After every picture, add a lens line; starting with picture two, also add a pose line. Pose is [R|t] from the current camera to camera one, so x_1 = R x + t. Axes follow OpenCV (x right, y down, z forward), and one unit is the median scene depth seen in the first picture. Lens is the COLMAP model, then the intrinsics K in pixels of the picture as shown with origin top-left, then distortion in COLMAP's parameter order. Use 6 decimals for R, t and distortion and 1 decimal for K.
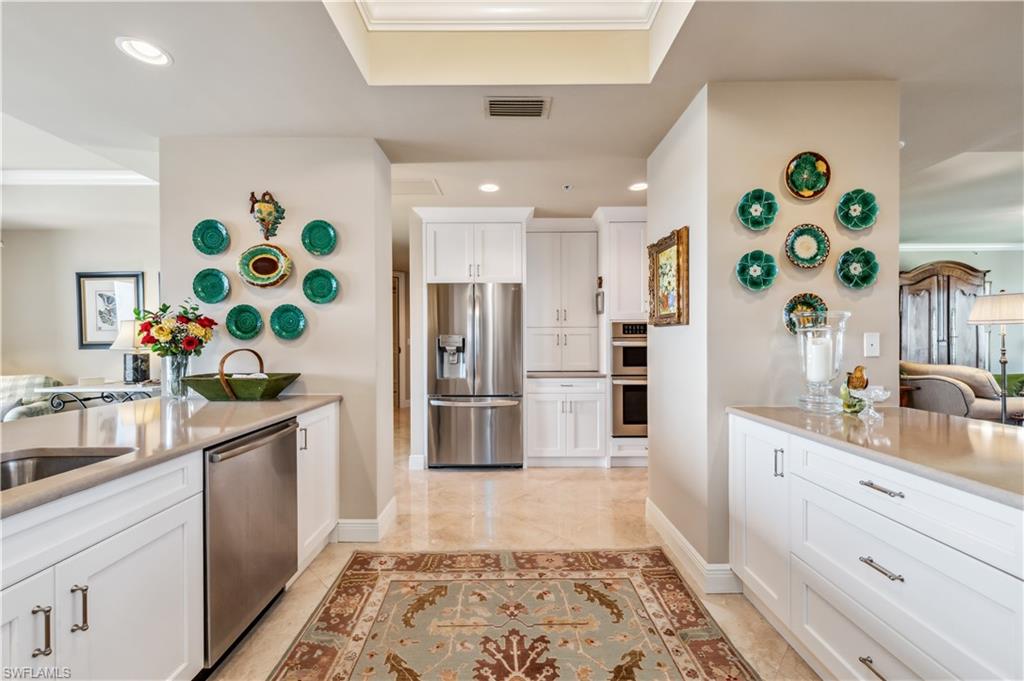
lens RADIAL K [[397.8, 0, 514.6], [0, 397.8, 341.9], [0, 0, 1]] dist [0.020855, -0.007791]
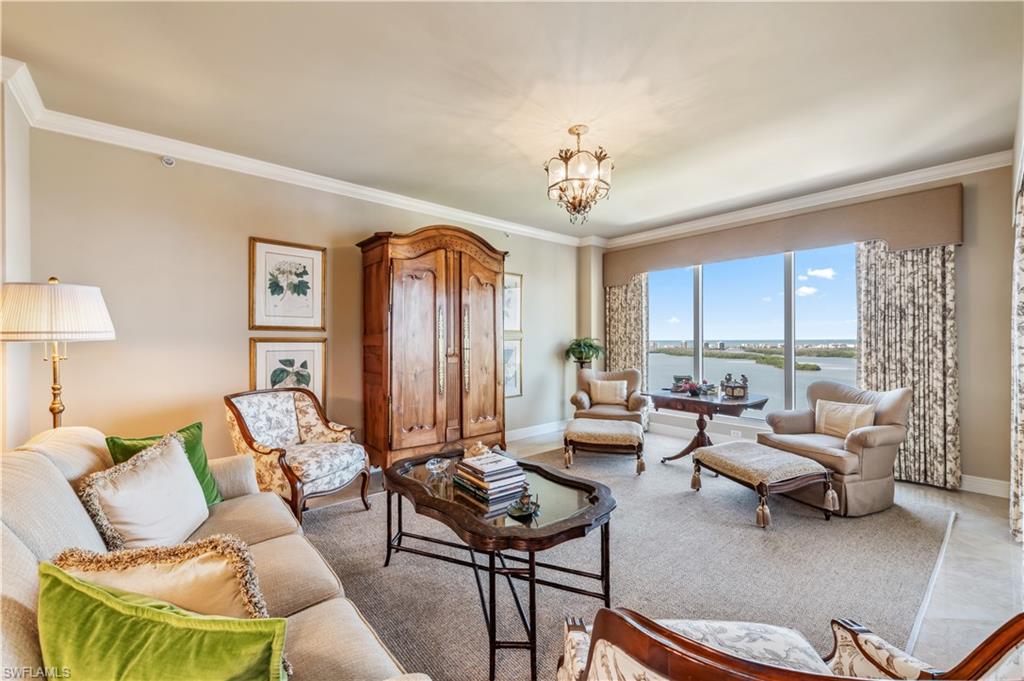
lens RADIAL K [[397.8, 0, 514.6], [0, 397.8, 341.9], [0, 0, 1]] dist [0.020855, -0.007791]
pose [[0.757543, -0.003484, 0.652776, 1.940747], [0.004673, 0.999989, -0.000086, -0.061152], [-0.652769, 0.003115, 0.757551, 1.247290]]
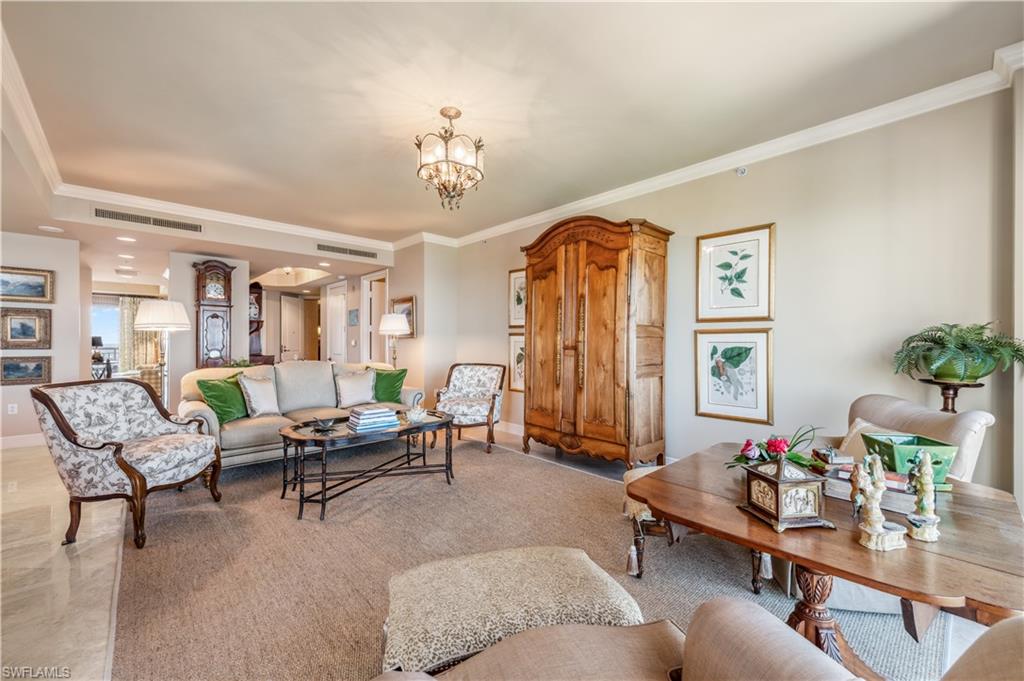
lens RADIAL K [[398.0, 0, 509.8], [0, 398.0, 342.6], [0, 0, 1]] dist [-0.001063, -0.000237]
pose [[0.689706, 0.009729, -0.724024, 3.713483], [-0.010578, 0.999938, 0.003360, -0.033724], [0.724012, 0.005341, 0.689766, 1.353397]]
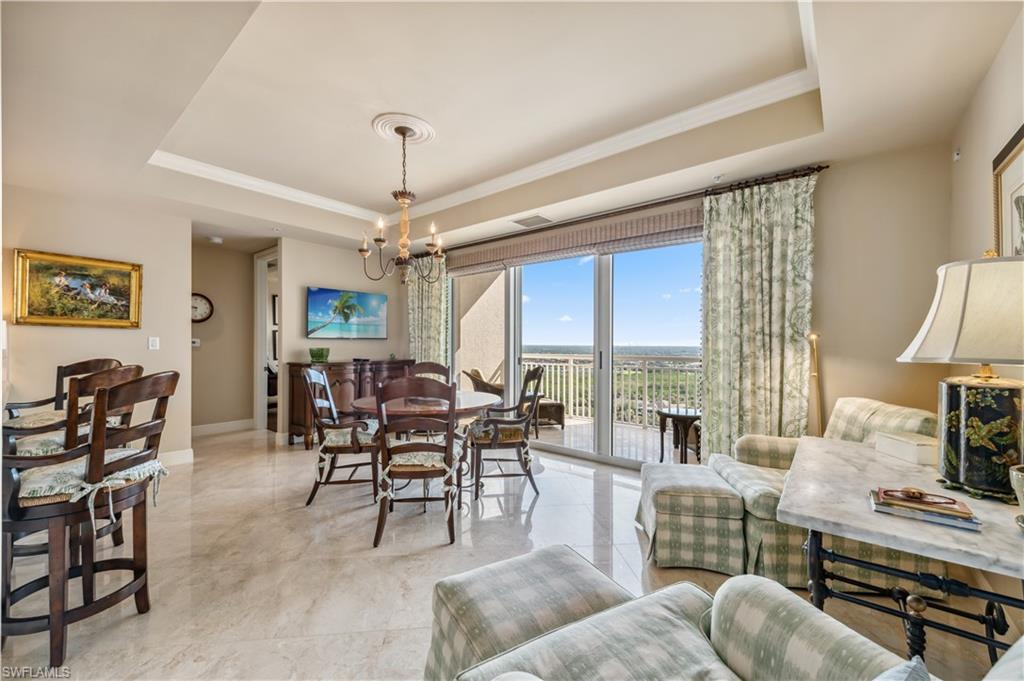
lens RADIAL K [[397.8, 0, 514.6], [0, 397.8, 341.9], [0, 0, 1]] dist [0.020855, -0.007791]
pose [[-0.647765, 0.001840, -0.761838, -0.903209], [-0.003606, 0.999978, 0.005481, 0.001292], [0.761832, 0.006298, -0.647745, 1.643330]]
